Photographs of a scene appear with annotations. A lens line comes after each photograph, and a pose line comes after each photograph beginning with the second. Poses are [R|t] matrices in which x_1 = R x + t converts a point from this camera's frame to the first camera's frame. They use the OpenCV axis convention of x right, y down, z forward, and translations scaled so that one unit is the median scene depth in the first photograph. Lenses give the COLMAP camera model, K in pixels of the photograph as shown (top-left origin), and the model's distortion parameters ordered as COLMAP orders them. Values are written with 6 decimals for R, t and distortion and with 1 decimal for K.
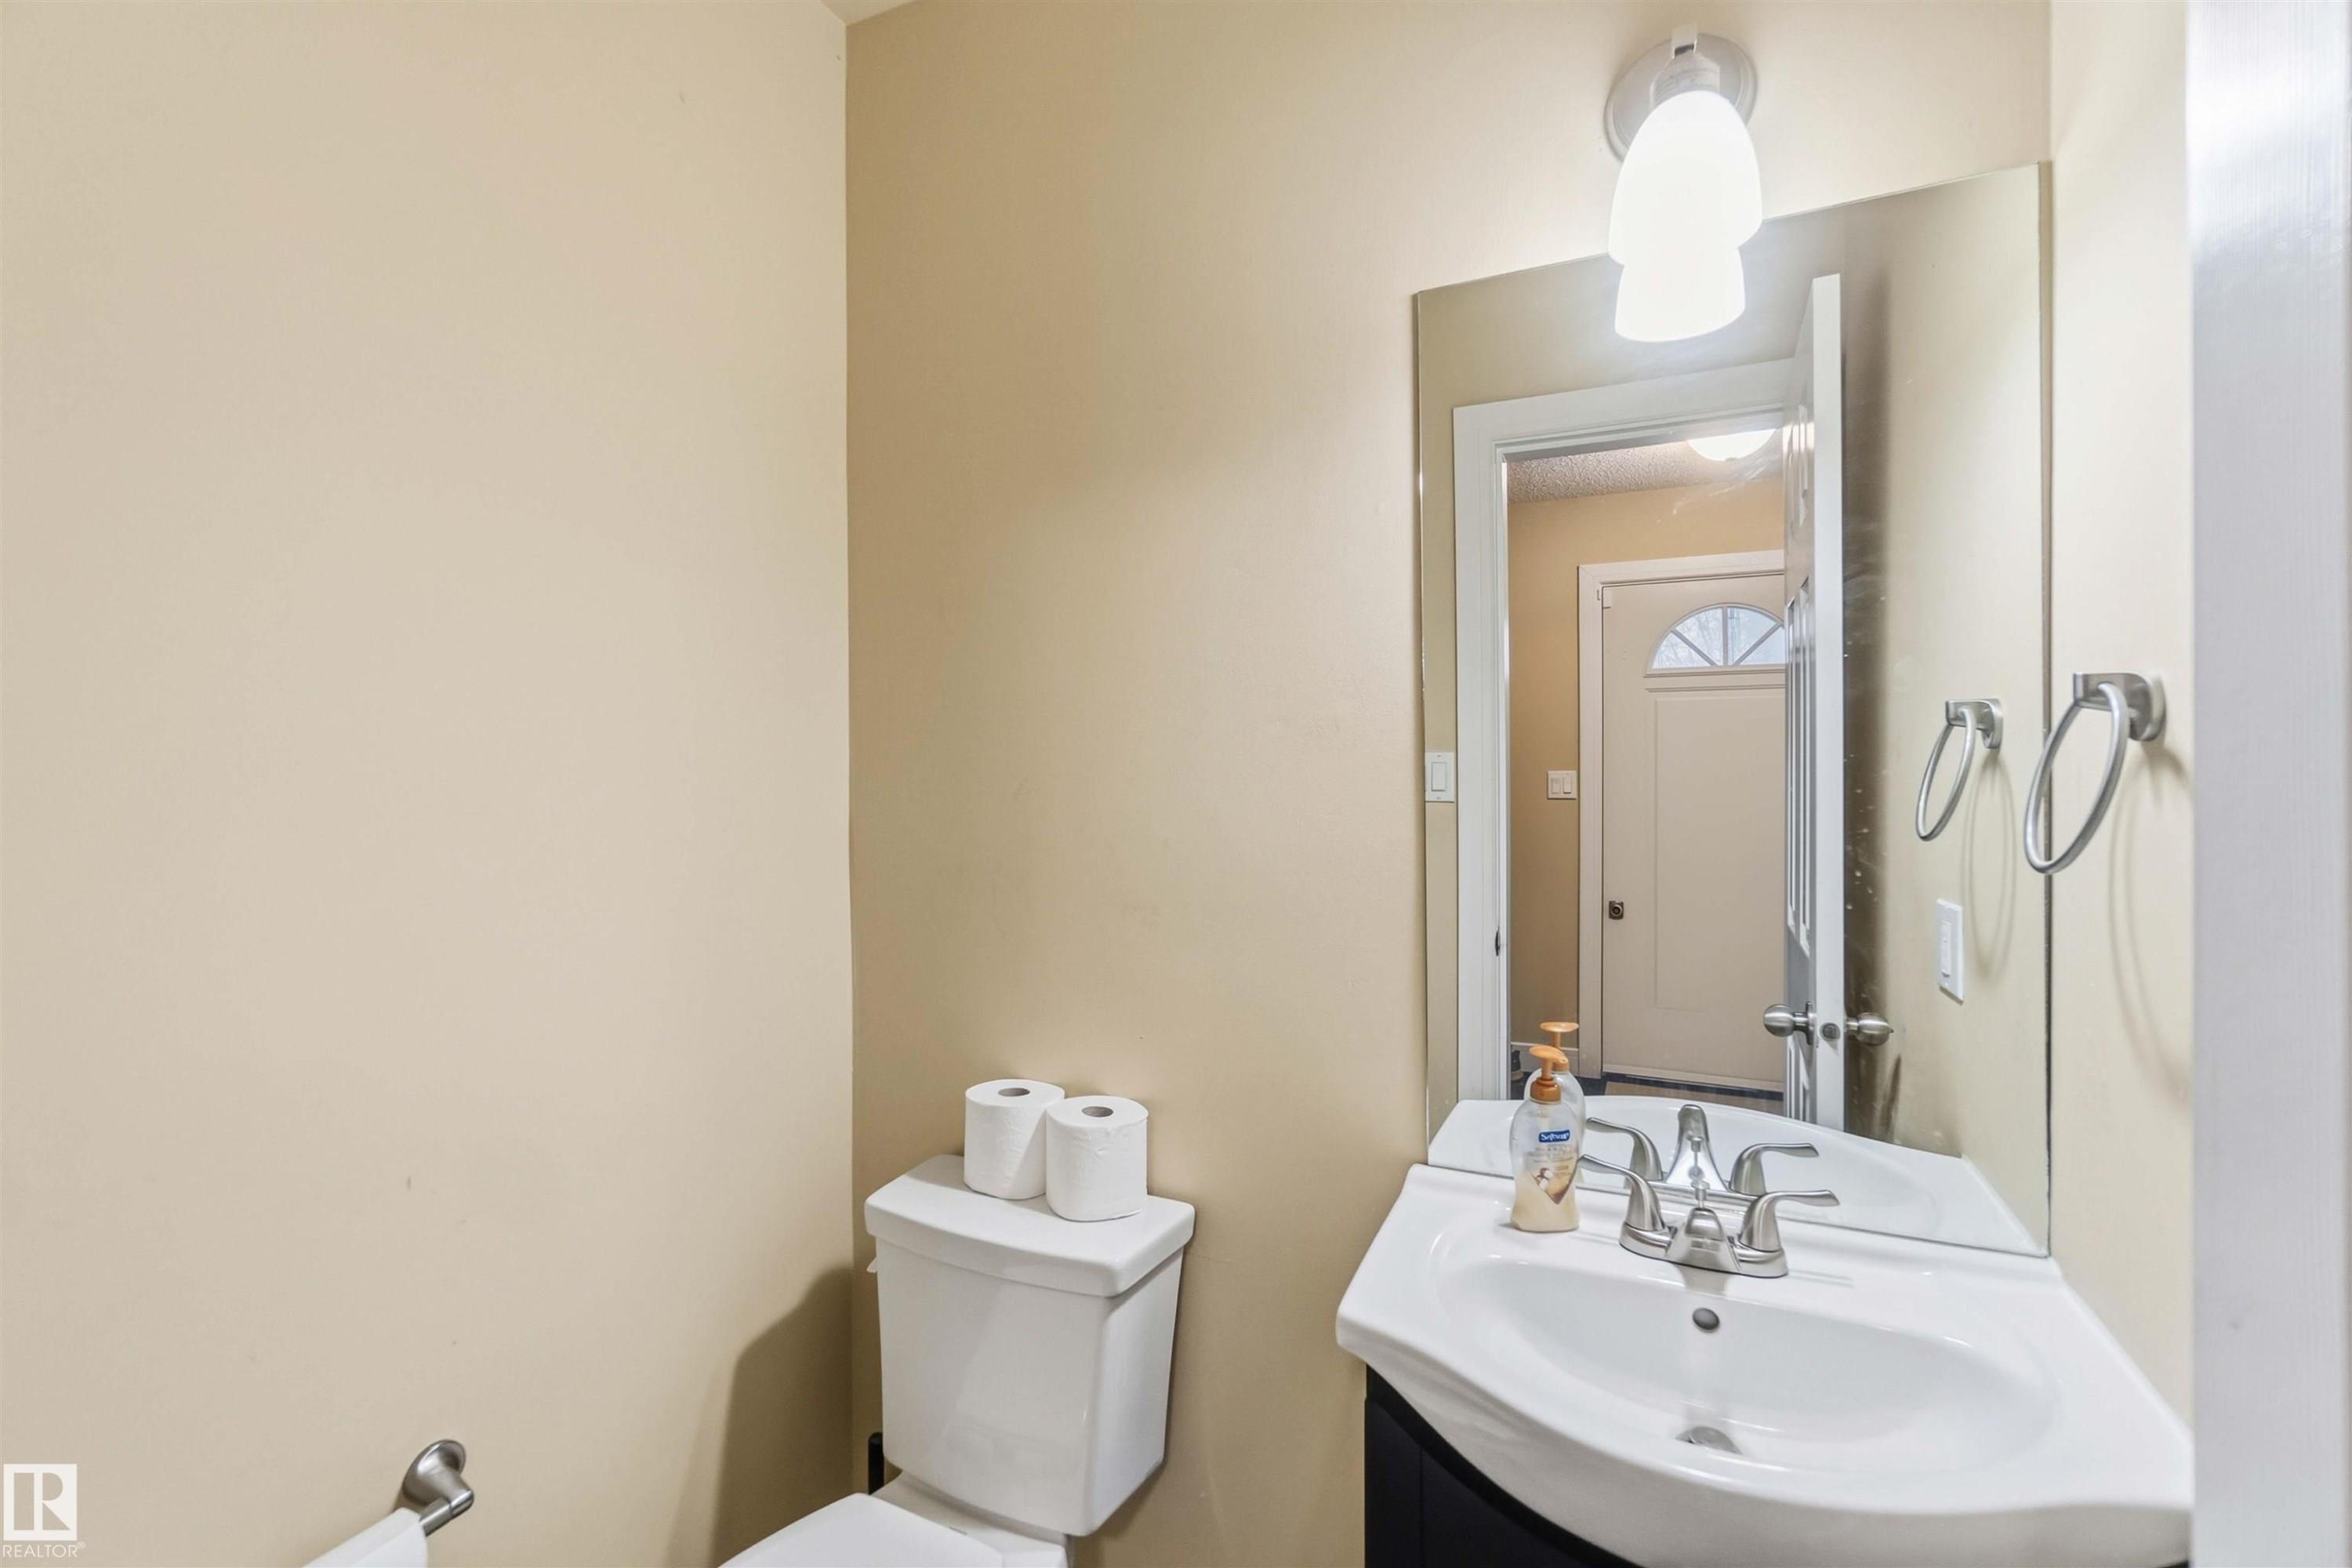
lens RADIAL K [[1025.4, 0, 1168.6], [0, 1025.4, 779.4], [0, 0, 1]] dist [-0.001157, -0.001353]
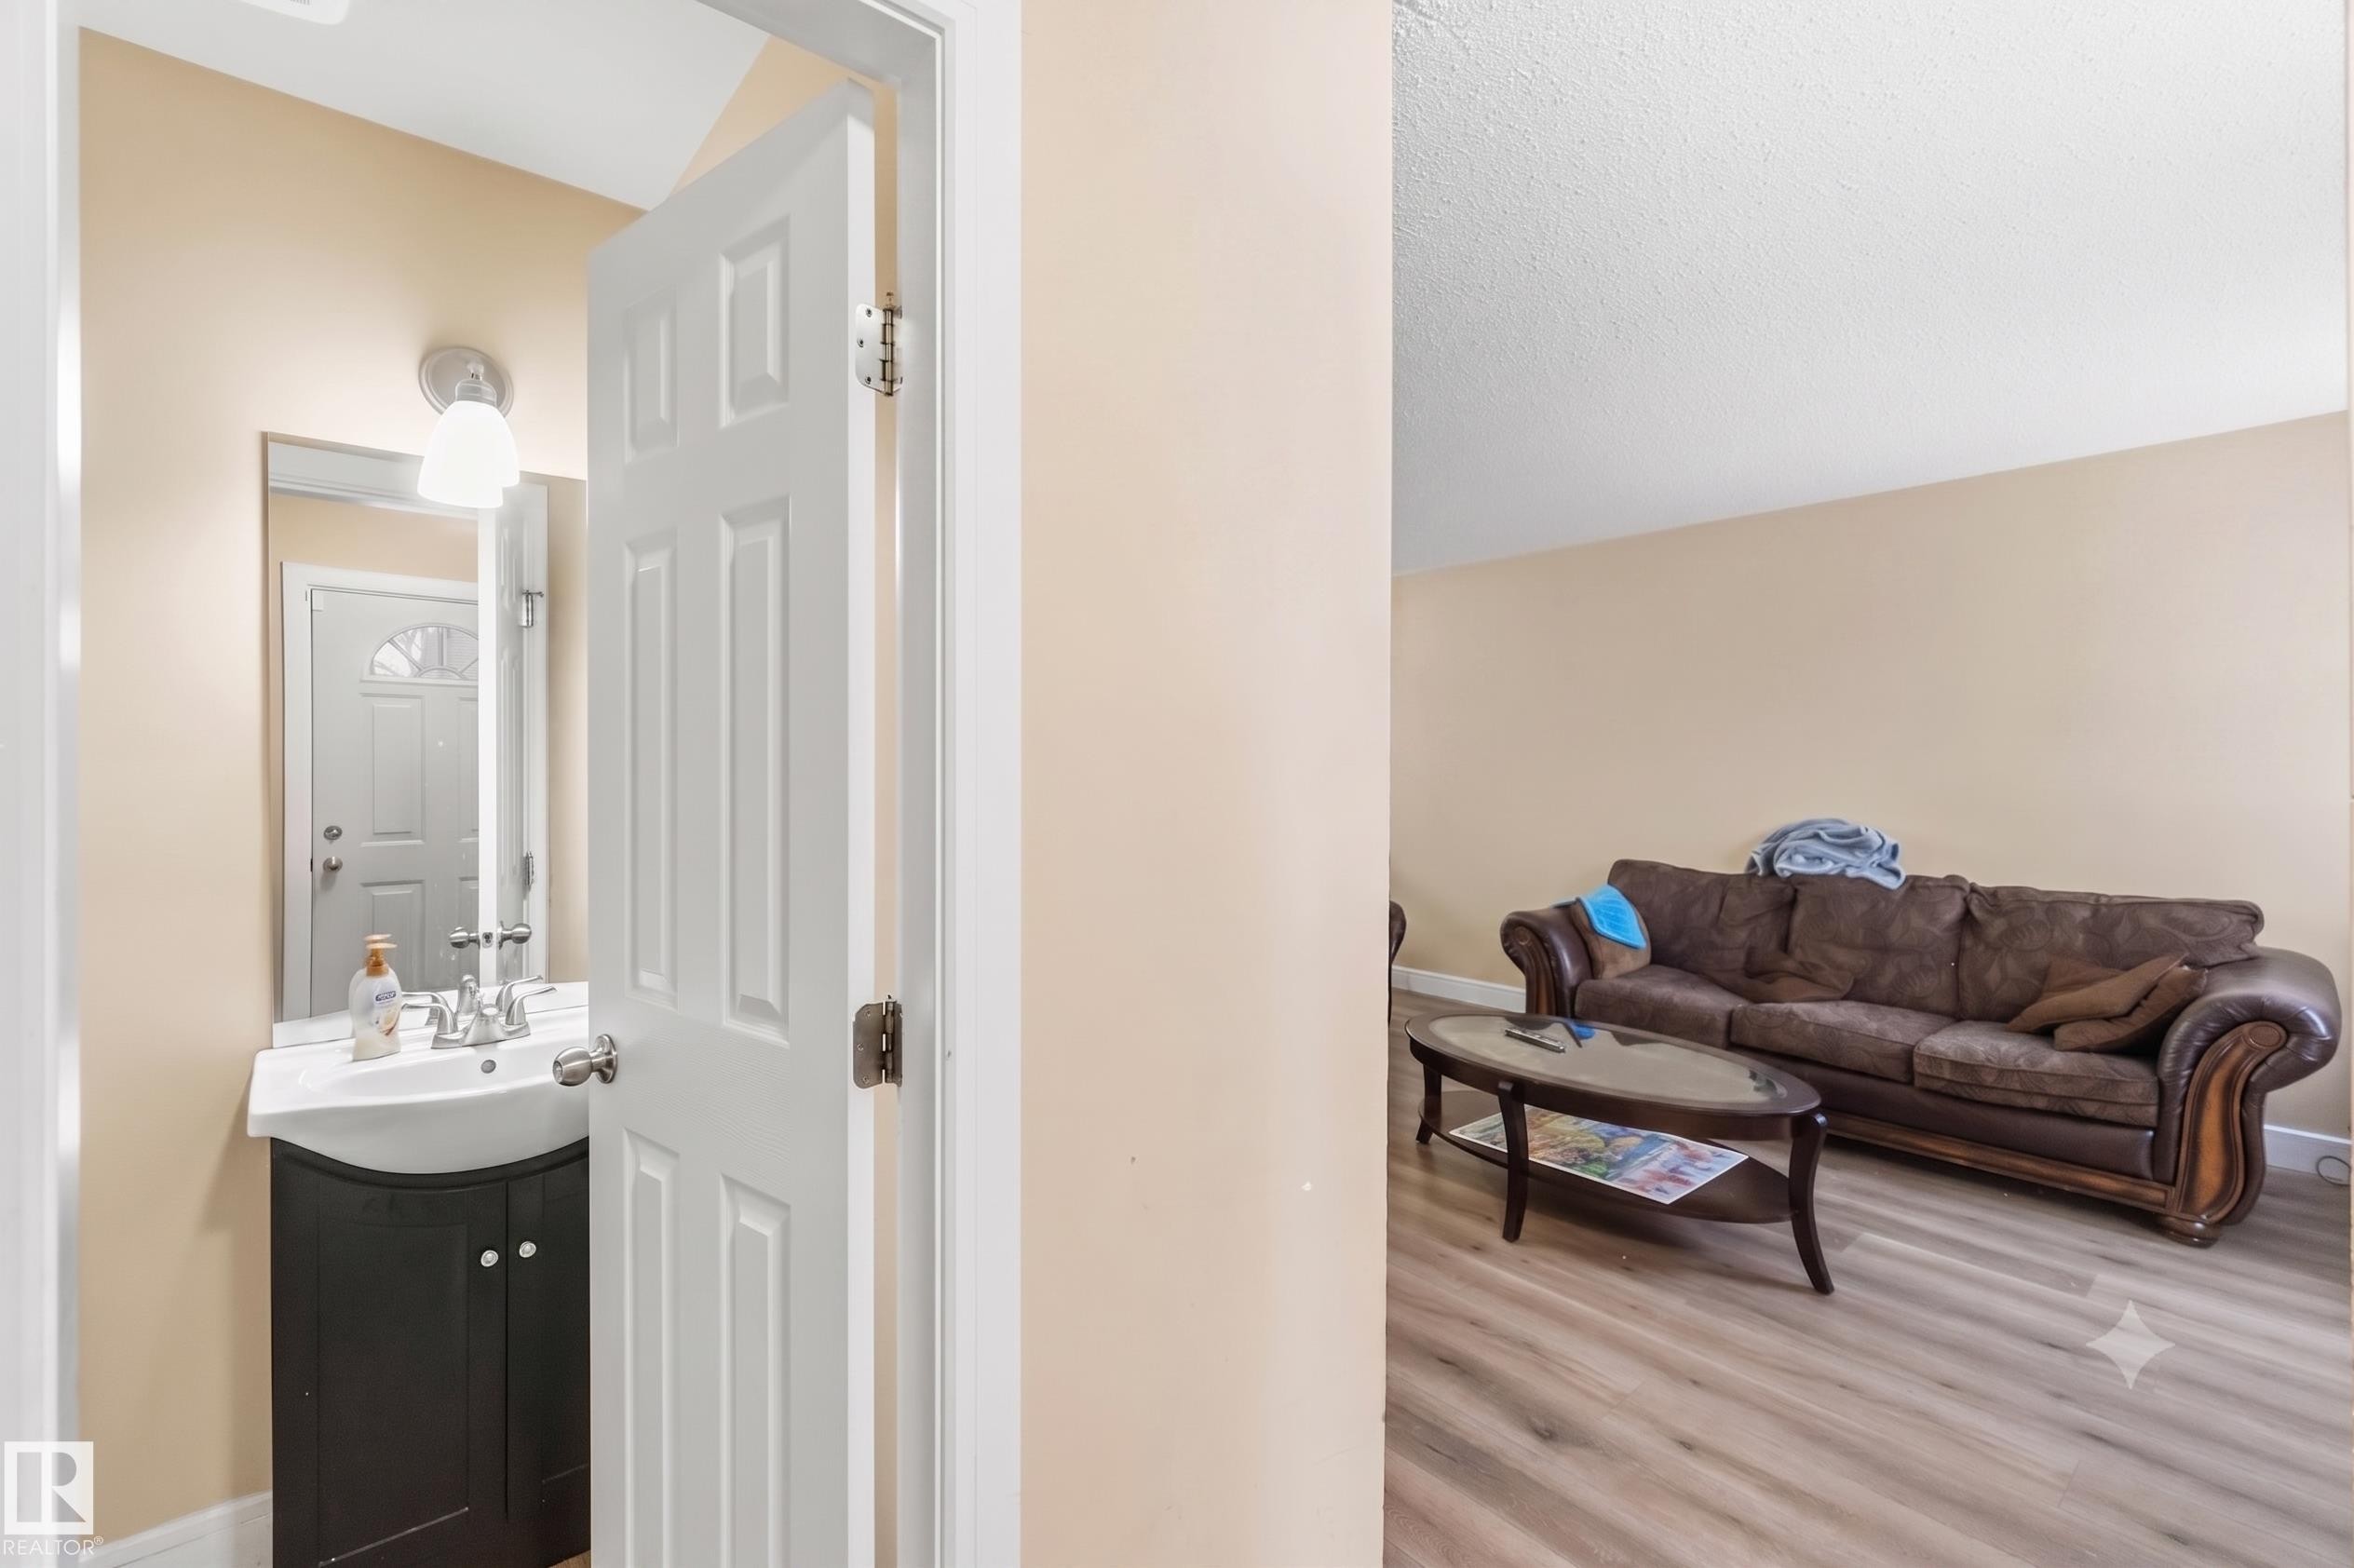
lens RADIAL K [[1026.3, 0, 1164.6], [0, 1026.3, 760.4], [0, 0, 1]] dist [-0.001157, -0.001353]
pose [[0.426328, 0.004813, 0.904556, -0.597209], [0.013603, 0.999839, -0.011731, 0.016937], [-0.904466, 0.017306, 0.426194, -0.850991]]
